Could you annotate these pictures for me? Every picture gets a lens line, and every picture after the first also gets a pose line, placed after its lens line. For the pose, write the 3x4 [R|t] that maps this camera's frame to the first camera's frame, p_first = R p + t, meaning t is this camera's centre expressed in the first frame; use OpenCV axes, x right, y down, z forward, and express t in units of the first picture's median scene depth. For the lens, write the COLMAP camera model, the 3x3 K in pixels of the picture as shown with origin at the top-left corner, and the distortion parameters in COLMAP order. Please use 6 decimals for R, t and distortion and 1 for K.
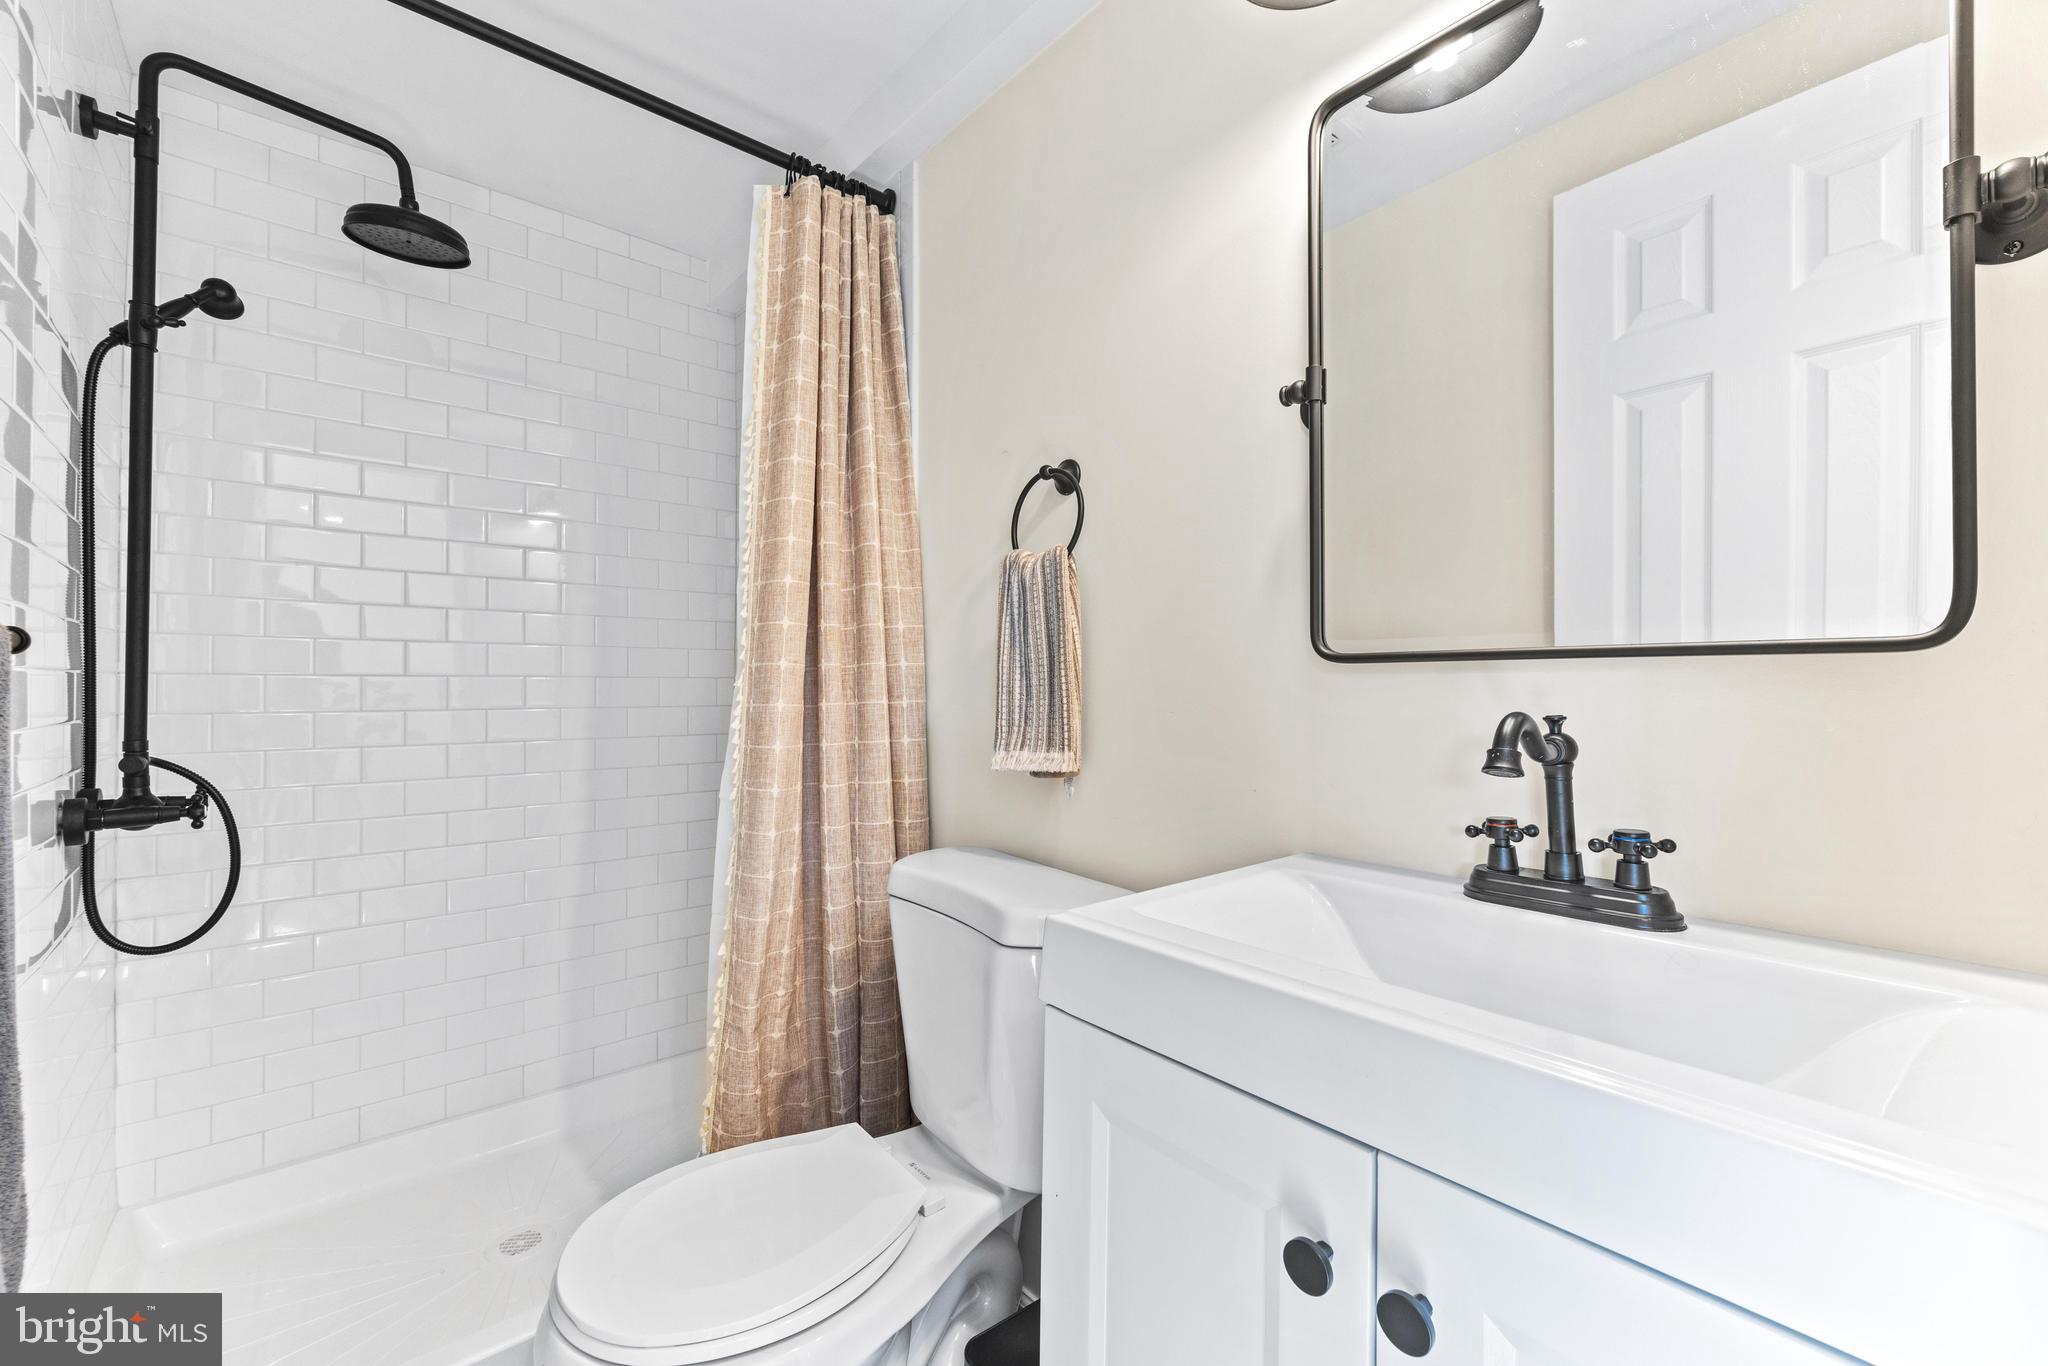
lens RADIAL K [[822.3, 0, 1015.5], [0, 822.3, 688.1], [0, 0, 1]] dist [-0.000479, -0.000315]
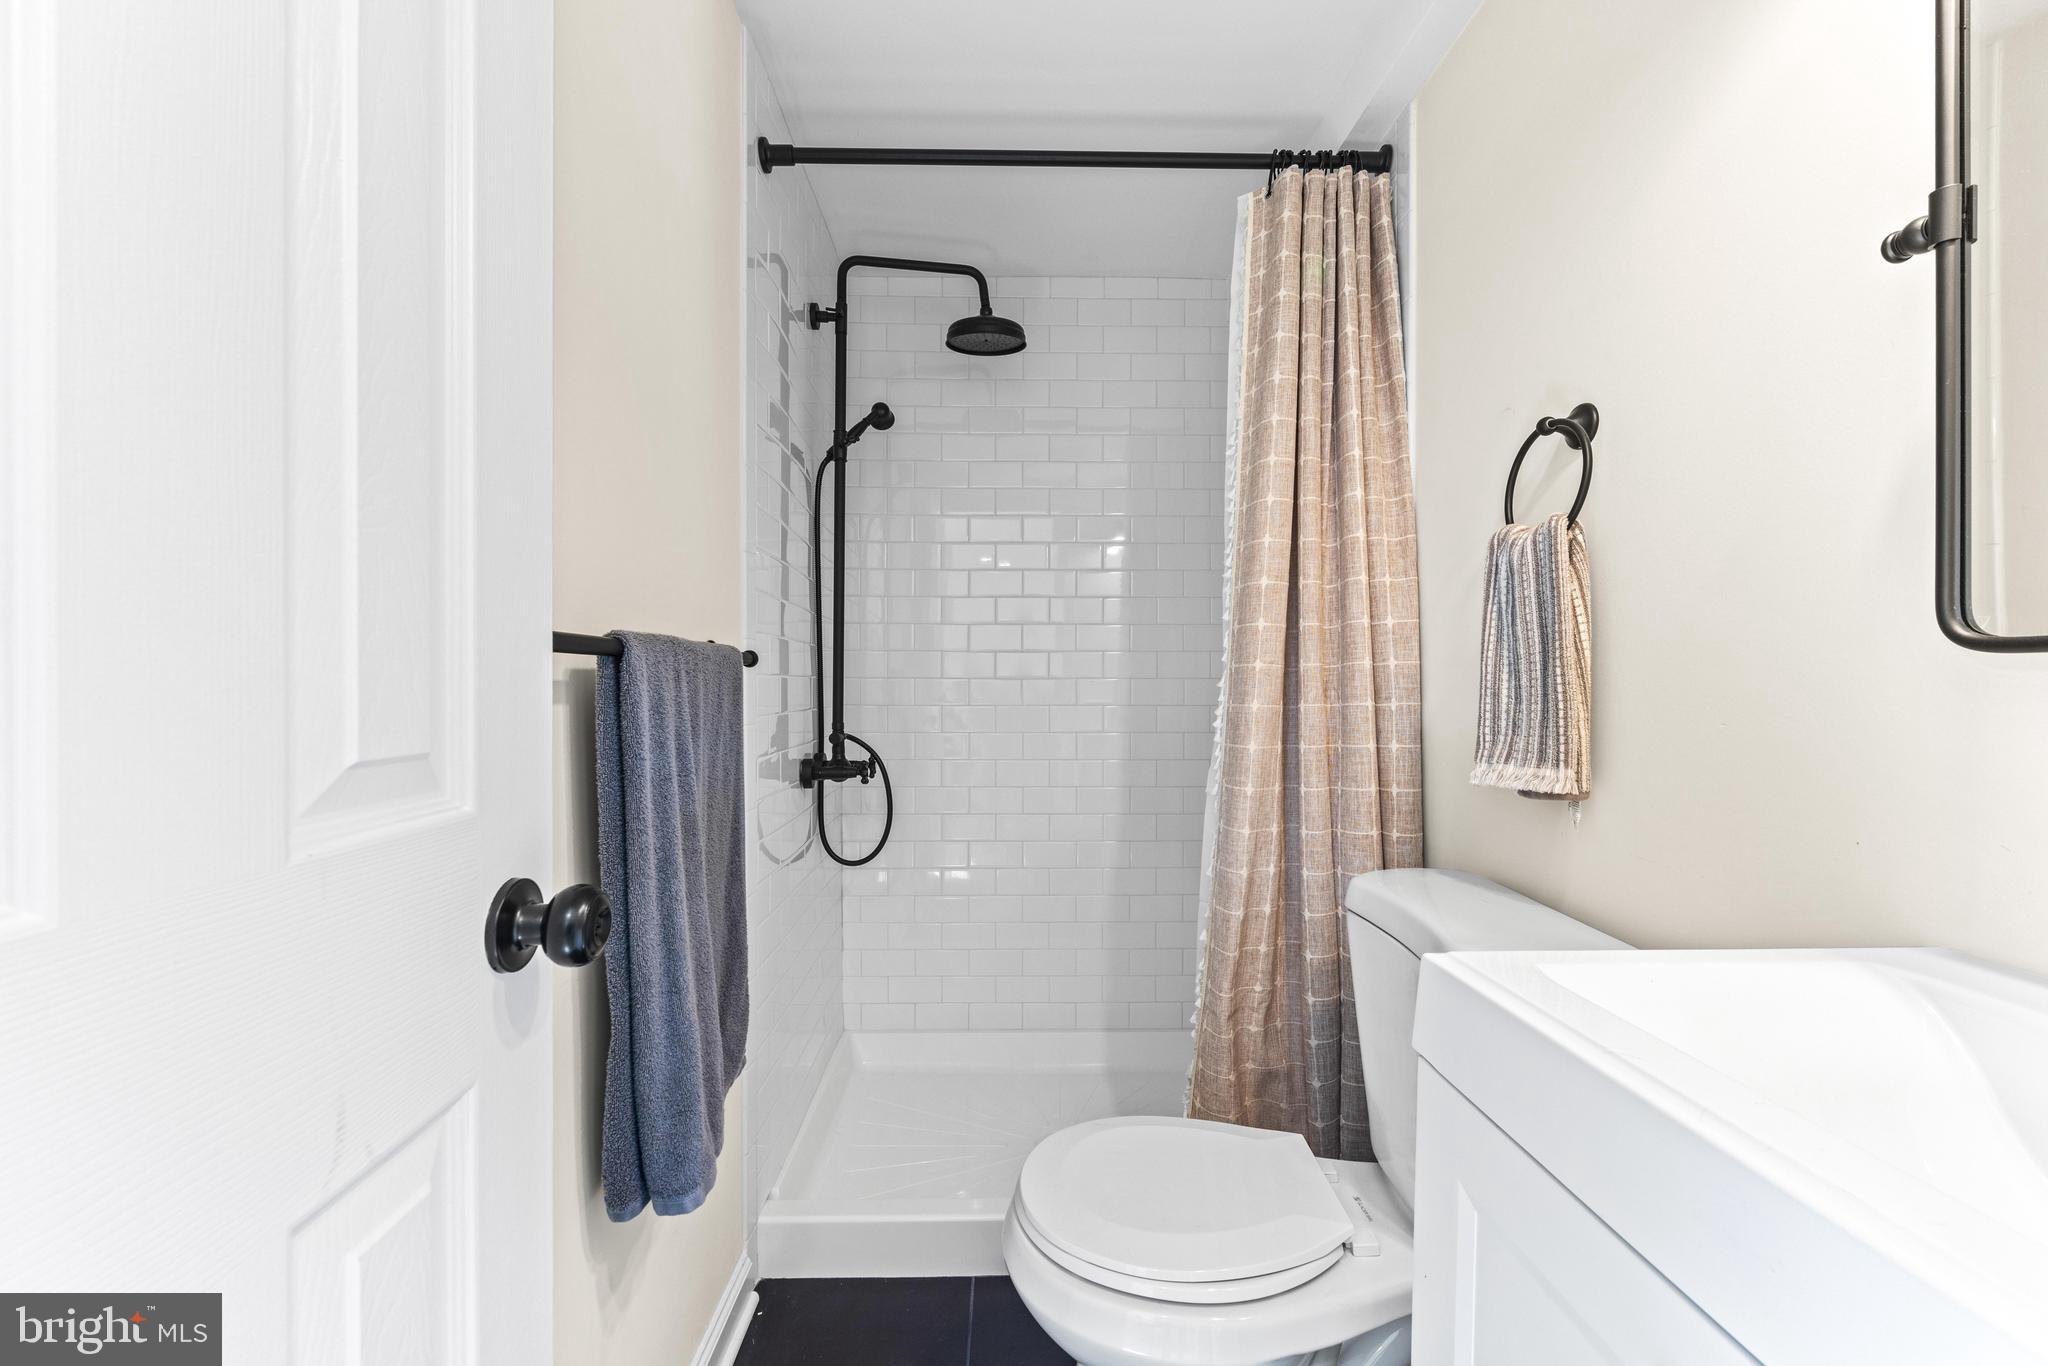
lens RADIAL K [[822.3, 0, 1032.8], [0, 822.3, 697.6], [0, 0, 1]] dist [-0.000479, -0.000315]
pose [[0.782921, 0.009448, -0.622049, 0.130459], [-0.001629, 0.999912, 0.013138, -0.002037], [0.622119, -0.009272, 0.782868, 0.035201]]
